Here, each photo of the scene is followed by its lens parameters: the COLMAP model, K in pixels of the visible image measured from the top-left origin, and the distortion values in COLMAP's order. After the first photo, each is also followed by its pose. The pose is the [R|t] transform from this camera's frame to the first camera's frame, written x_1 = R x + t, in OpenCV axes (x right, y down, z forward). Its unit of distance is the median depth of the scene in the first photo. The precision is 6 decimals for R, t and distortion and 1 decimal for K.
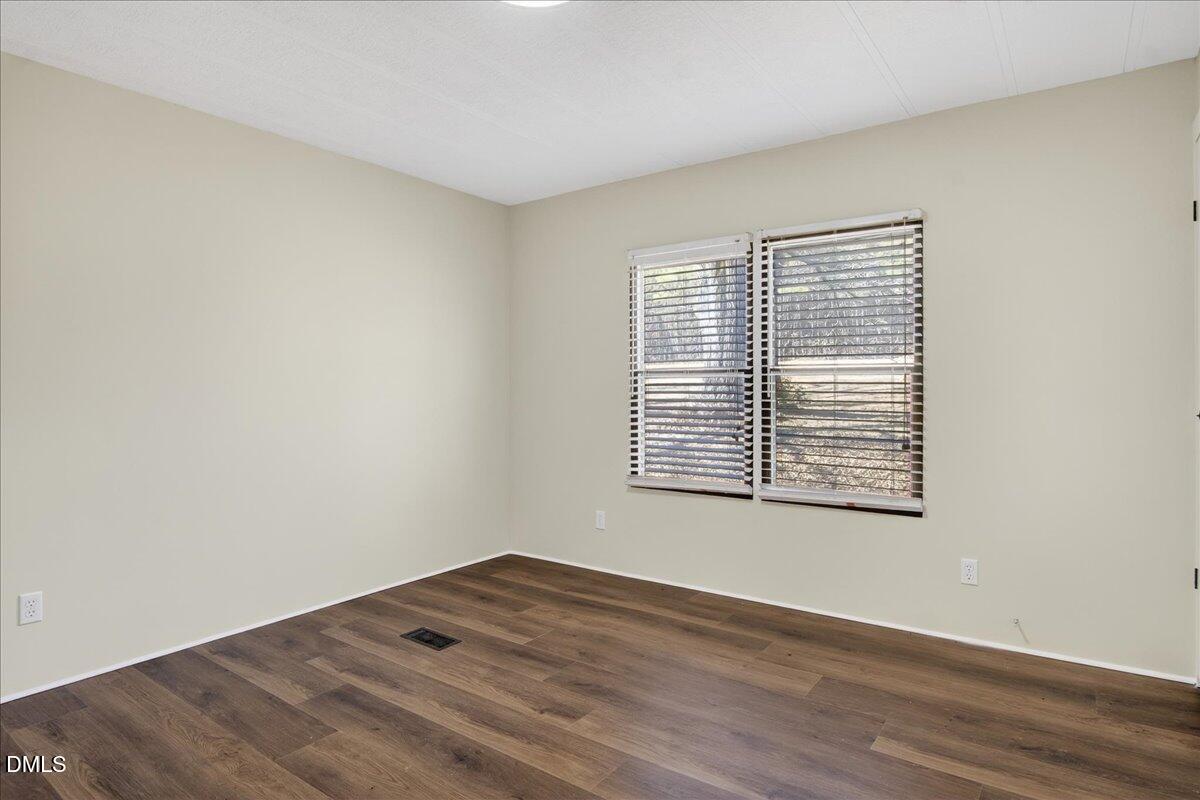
lens RADIAL K [[668.5, 0, 599.6], [0, 668.5, 382.7], [0, 0, 1]] dist [-0.024322, 0.000736]
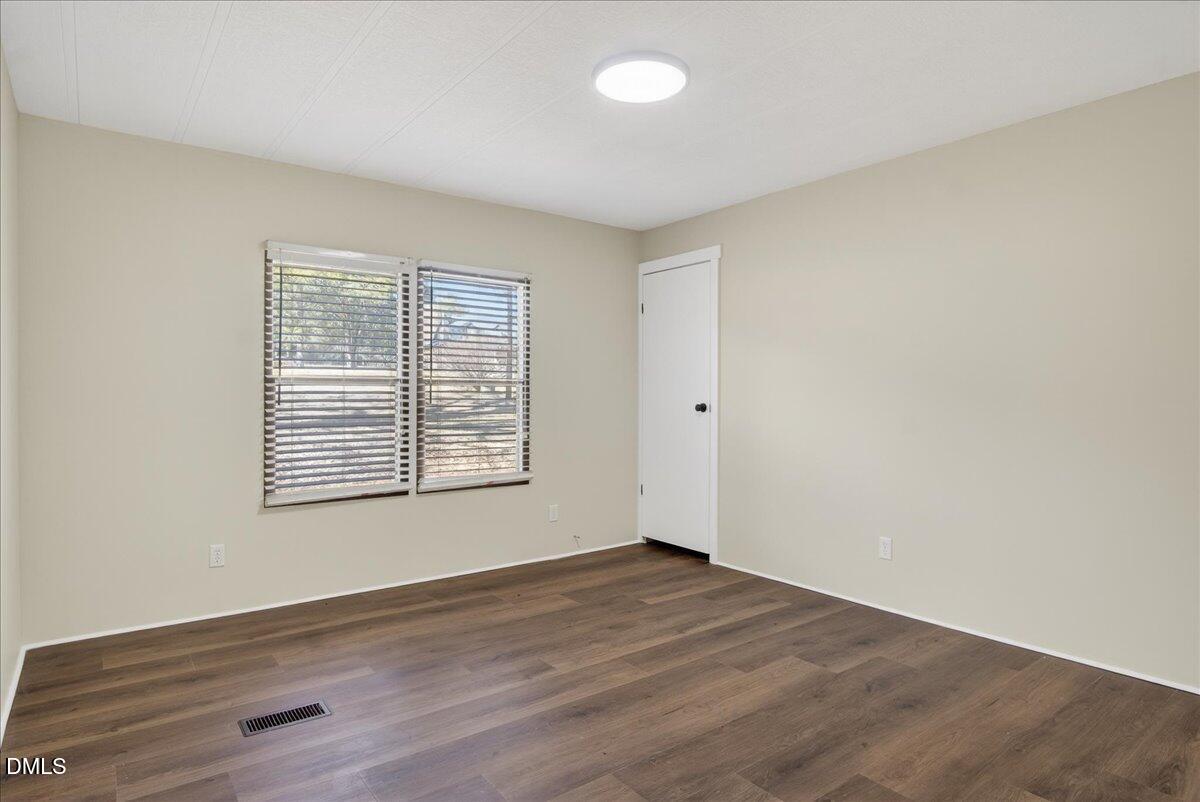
lens RADIAL K [[654.9, 0, 599.8], [0, 654.9, 401.4], [0, 0, 1]] dist [-0.024121, 0.000952]
pose [[0.299651, -0.006638, 0.954026, -0.799547], [-0.004771, 0.999953, 0.008457, 0.006744], [-0.954037, -0.007086, 0.299605, 0.394542]]
